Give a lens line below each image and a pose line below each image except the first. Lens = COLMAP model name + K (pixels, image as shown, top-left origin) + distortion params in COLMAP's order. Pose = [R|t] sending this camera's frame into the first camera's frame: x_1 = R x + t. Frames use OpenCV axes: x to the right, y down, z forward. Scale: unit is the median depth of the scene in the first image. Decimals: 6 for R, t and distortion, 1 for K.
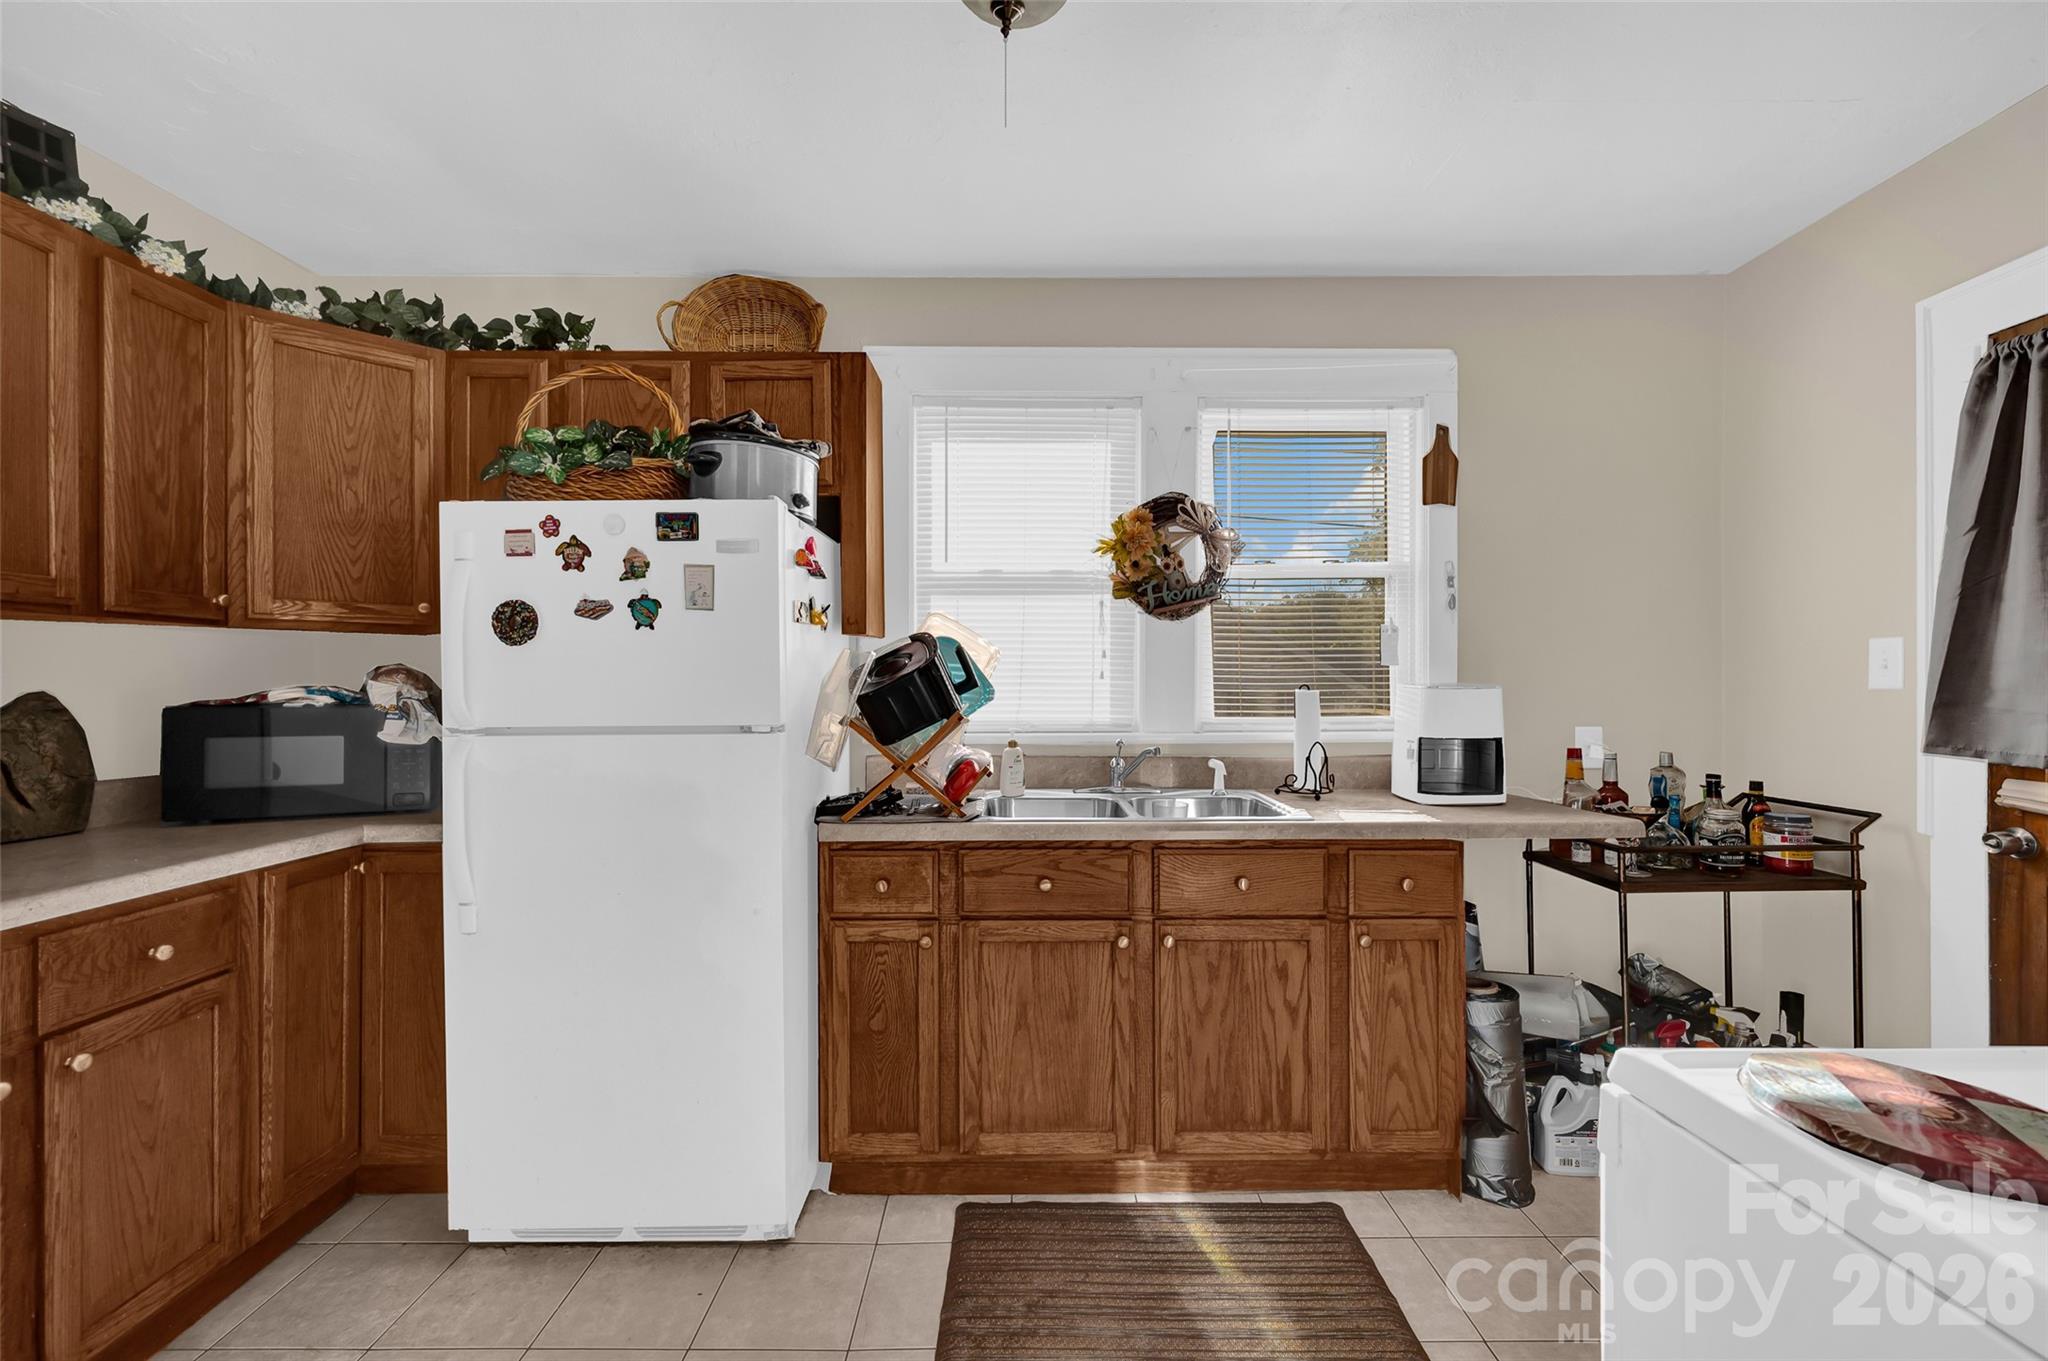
lens RADIAL K [[872.2, 0, 1030.9], [0, 872.2, 681.6], [0, 0, 1]] dist [0.000205, 0.000084]
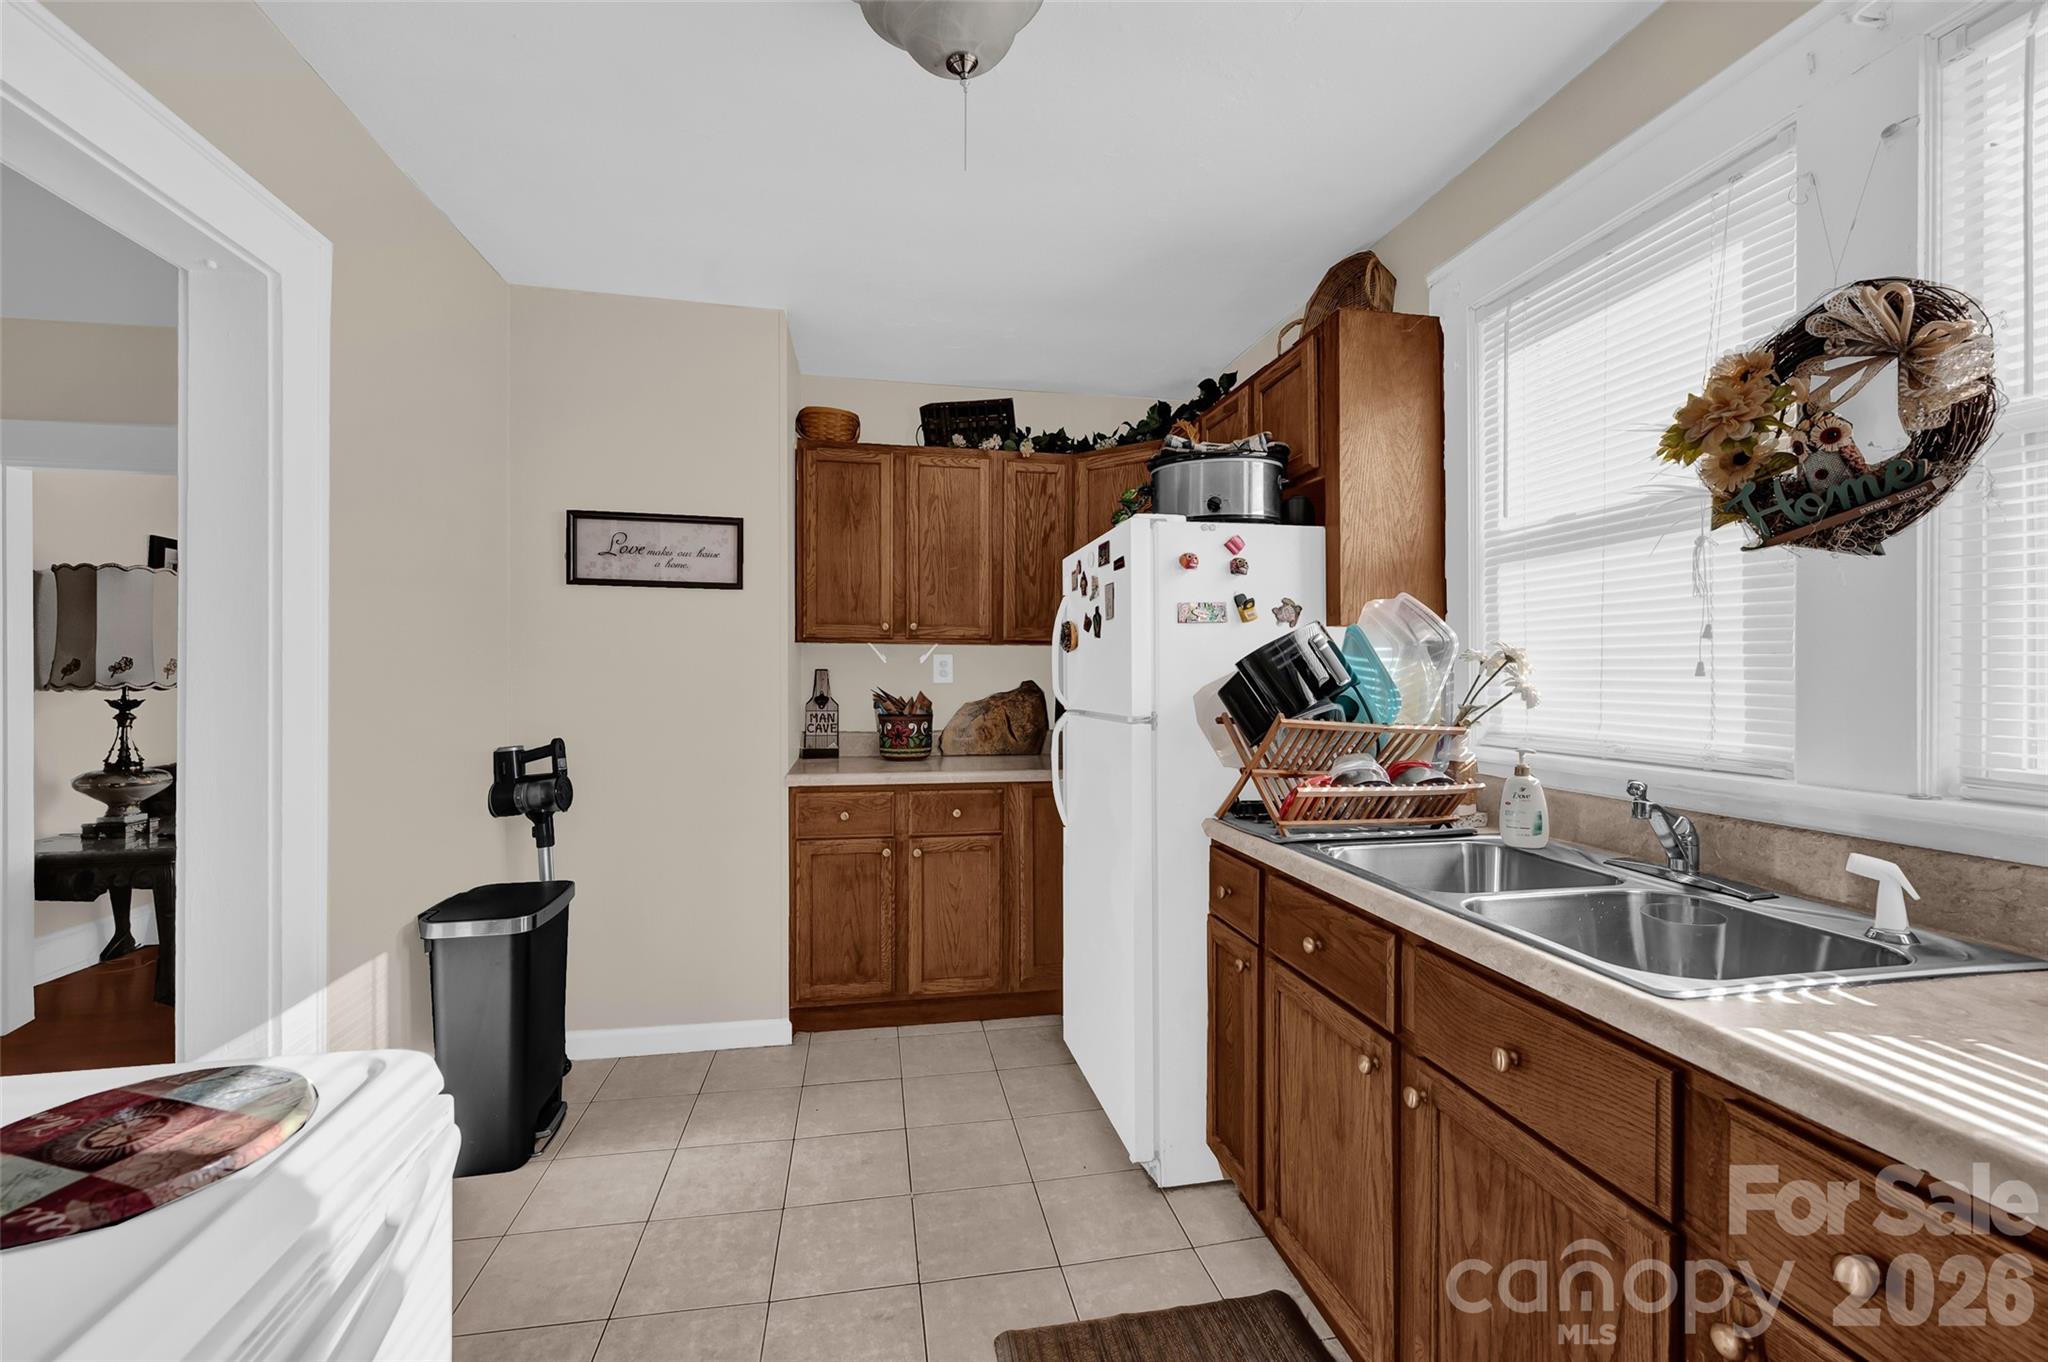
lens RADIAL K [[872.2, 0, 1029.0], [0, 872.2, 671.5], [0, 0, 1]] dist [0.000205, 0.000084]
pose [[0.158863, -0.004123, -0.987292, 0.726106], [-0.006298, 0.999967, -0.005189, -0.000061], [0.987281, 0.007043, 0.158832, 0.623874]]
